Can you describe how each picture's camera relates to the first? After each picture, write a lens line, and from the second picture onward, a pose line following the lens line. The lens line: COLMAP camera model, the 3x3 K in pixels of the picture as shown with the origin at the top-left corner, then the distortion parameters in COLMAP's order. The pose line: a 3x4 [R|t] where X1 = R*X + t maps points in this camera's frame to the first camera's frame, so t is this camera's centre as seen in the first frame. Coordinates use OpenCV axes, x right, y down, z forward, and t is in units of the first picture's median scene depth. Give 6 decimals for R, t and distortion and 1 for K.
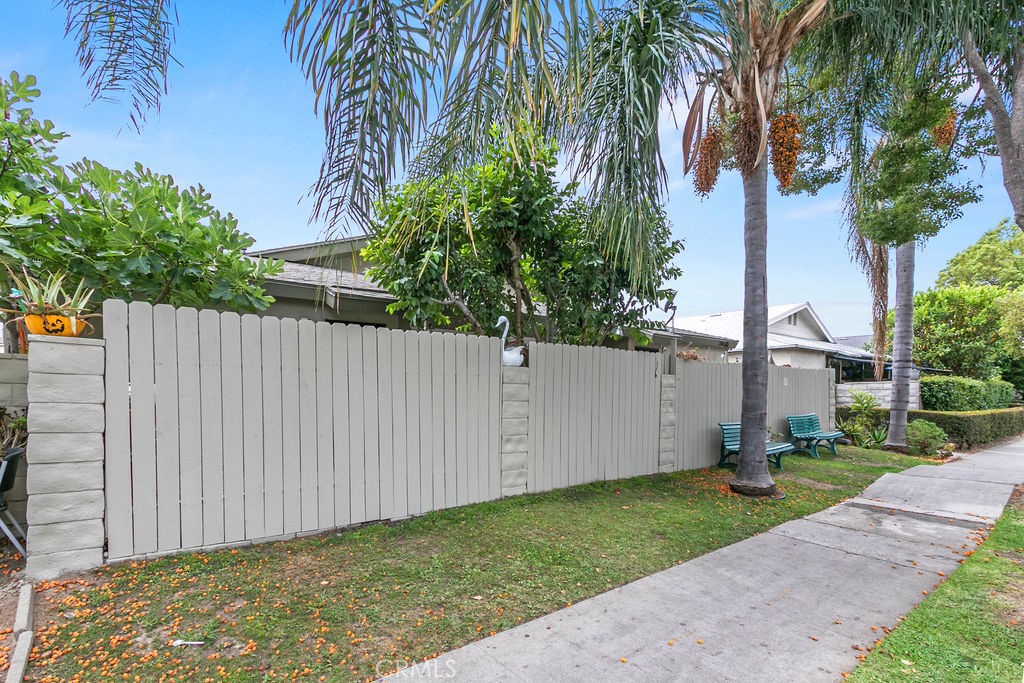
lens RADIAL K [[507.3, 0, 513.9], [0, 507.3, 408.5], [0, 0, 1]] dist [0.003373, 0.000383]
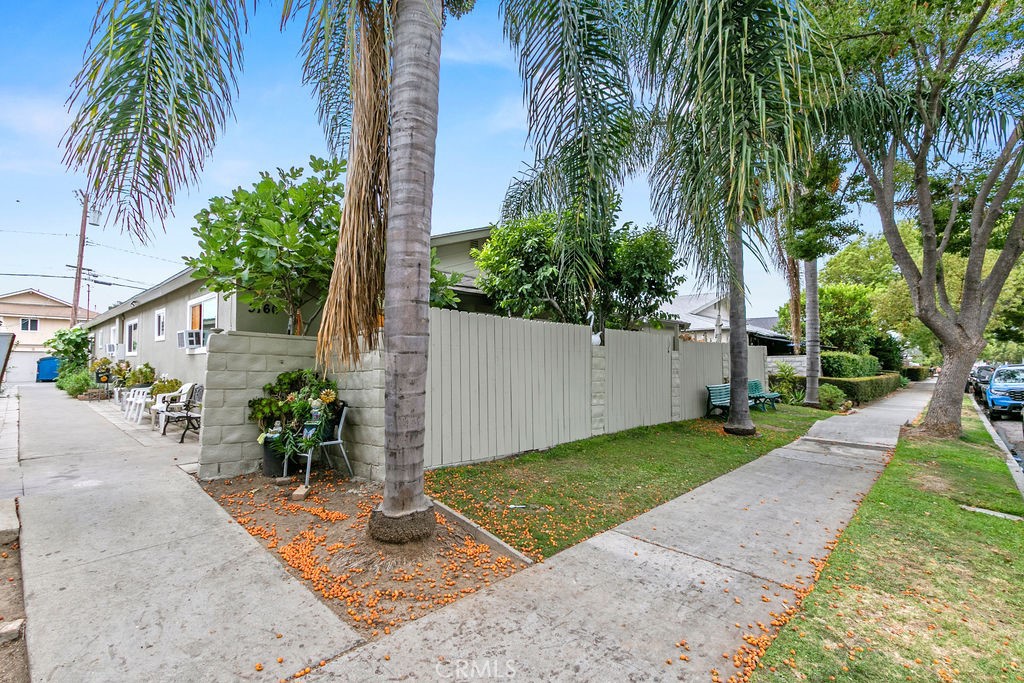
lens RADIAL K [[476.8, 0, 512.0], [0, 476.8, 341.5], [0, 0, 1]] dist [0.011400, -0.000166]
pose [[0.990228, 0.006917, 0.139287, -0.297160], [0.004087, 0.996901, -0.078558, 0.008398], [-0.139399, 0.078359, 0.987131, -0.219805]]
